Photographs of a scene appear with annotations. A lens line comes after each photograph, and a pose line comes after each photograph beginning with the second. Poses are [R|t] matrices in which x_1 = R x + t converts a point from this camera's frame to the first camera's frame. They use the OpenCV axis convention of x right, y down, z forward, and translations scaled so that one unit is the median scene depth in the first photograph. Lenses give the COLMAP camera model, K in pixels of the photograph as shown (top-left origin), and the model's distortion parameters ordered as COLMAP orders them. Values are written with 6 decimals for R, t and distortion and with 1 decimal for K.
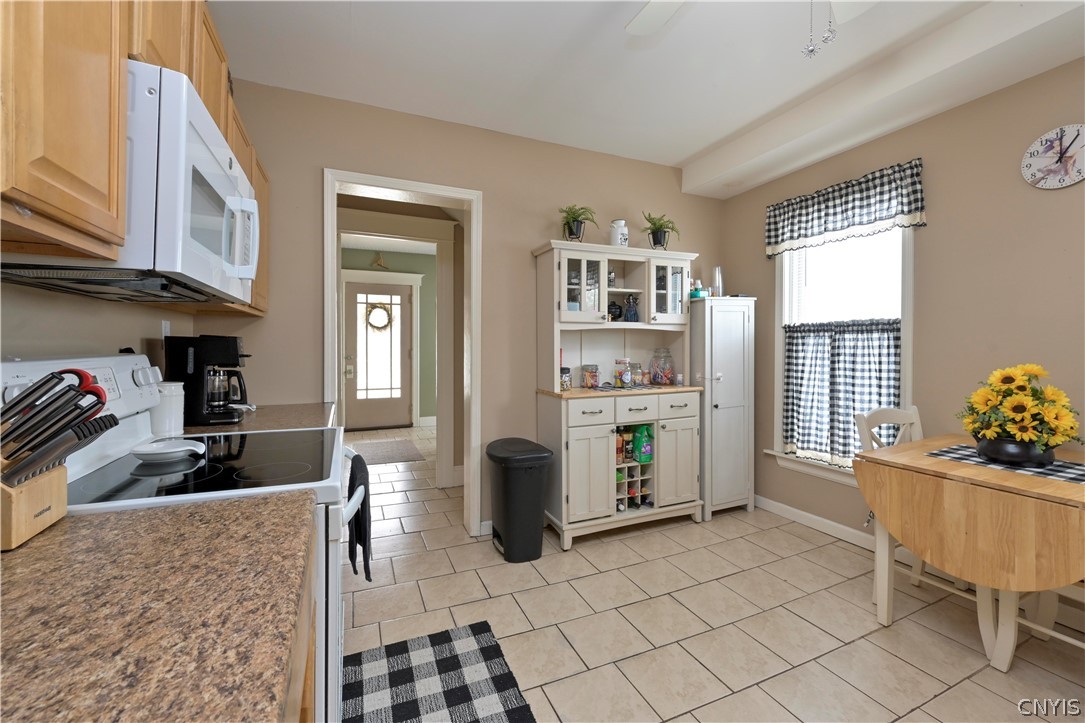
lens RADIAL K [[454.5, 0, 555.0], [0, 454.5, 354.8], [0, 0, 1]] dist [-0.000265, 0.000054]
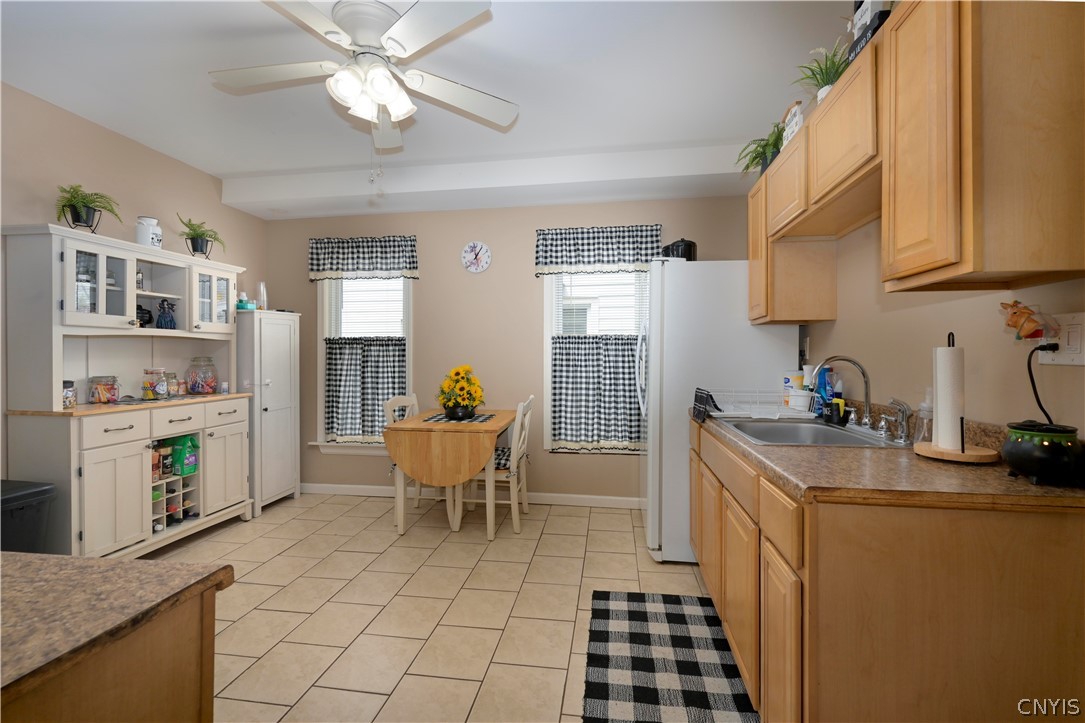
lens RADIAL K [[454.5, 0, 555.0], [0, 454.5, 354.8], [0, 0, 1]] dist [-0.000265, 0.000054]
pose [[0.541401, 0.003357, 0.840758, -0.198926], [0.013658, 0.999825, -0.012787, 0.004350], [-0.840653, 0.018406, 0.541261, -0.194537]]
